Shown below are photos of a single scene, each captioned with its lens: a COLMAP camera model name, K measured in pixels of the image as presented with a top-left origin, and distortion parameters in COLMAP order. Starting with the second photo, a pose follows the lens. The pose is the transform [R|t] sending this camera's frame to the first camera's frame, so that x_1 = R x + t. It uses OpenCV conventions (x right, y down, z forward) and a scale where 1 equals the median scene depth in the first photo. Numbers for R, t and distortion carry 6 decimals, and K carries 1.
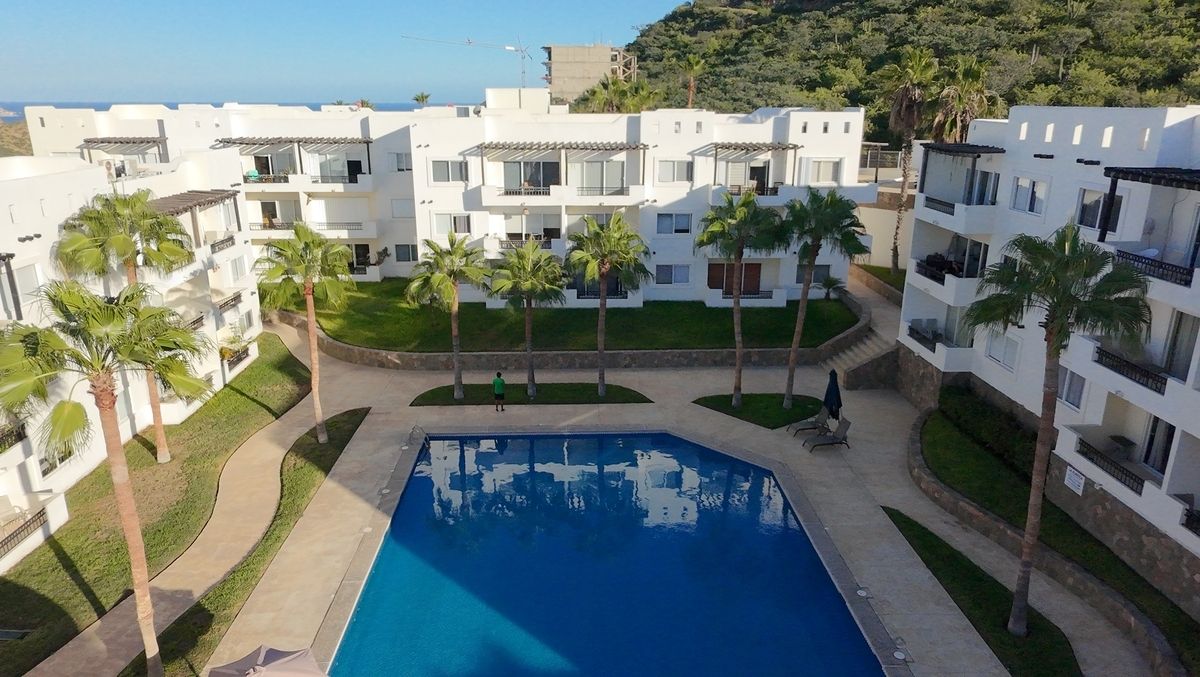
lens RADIAL K [[768.4, 0, 599.7], [0, 768.4, 330.2], [0, 0, 1]] dist [0.002169, 0.002528]
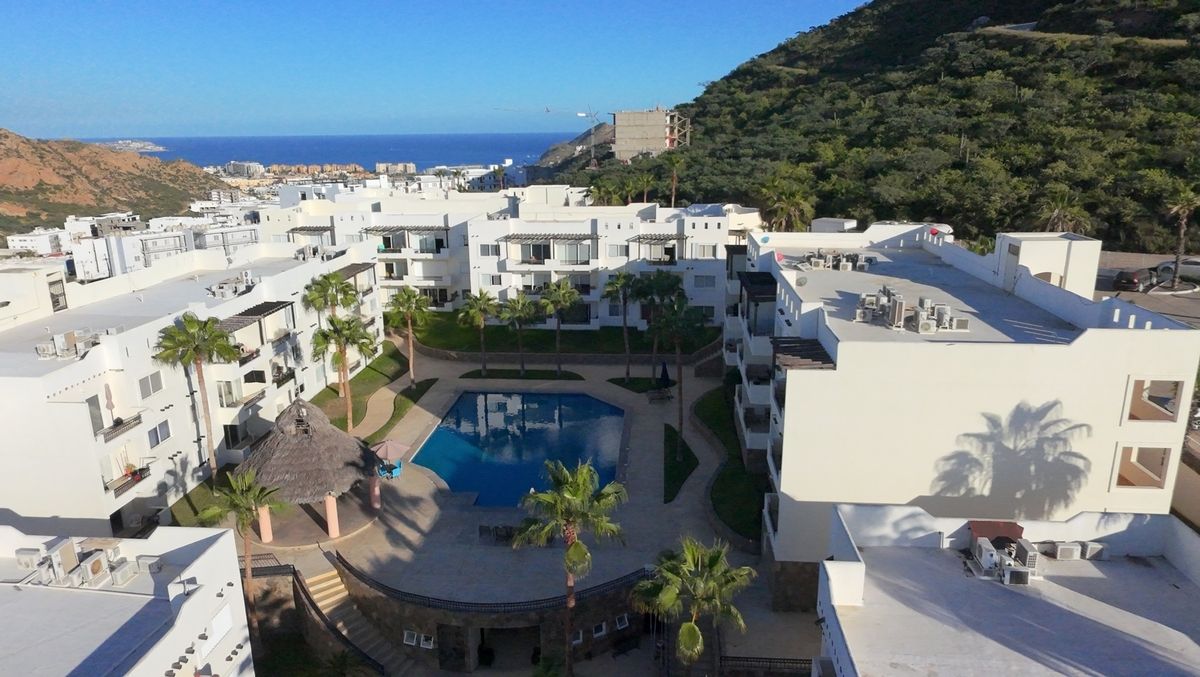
lens RADIAL K [[768.4, 0, 599.7], [0, 768.4, 330.2], [0, 0, 1]] dist [0.002169, 0.002528]
pose [[0.991981, 0.018871, -0.124966, 0.276700], [-0.023123, 0.999199, -0.032666, 0.027458], [0.124250, 0.035294, 0.991623, -0.702744]]
